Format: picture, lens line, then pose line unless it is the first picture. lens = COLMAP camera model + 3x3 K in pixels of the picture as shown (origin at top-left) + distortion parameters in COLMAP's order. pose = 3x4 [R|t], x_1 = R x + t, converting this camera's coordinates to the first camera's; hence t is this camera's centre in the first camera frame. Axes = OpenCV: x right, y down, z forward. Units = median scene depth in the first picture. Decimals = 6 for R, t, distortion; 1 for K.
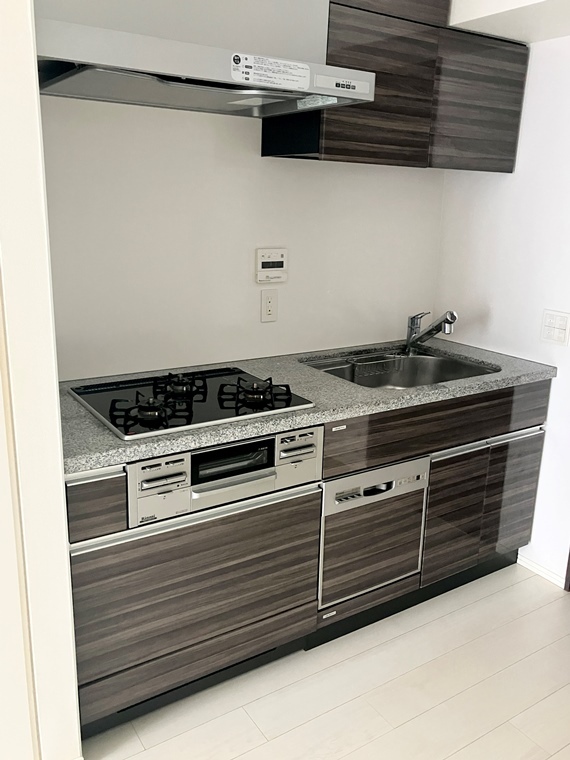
lens RADIAL K [[650.0, 0, 285.0], [0, 650.0, 380.0], [0, 0, 1]] dist [0.013665, 0.001336]
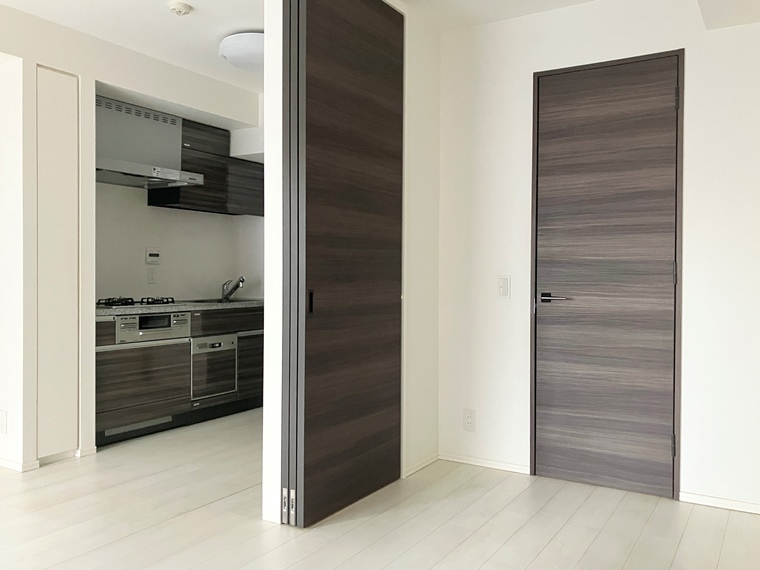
lens RADIAL K [[650.0, 0, 380.0], [0, 650.0, 285.0], [0, 0, 1]] dist [0.013665, 0.001336]
pose [[0.902609, -0.024952, 0.429738, -0.292310], [0.127428, 0.969062, -0.211378, 0.494063], [-0.411168, 0.245552, 0.877864, -1.215012]]
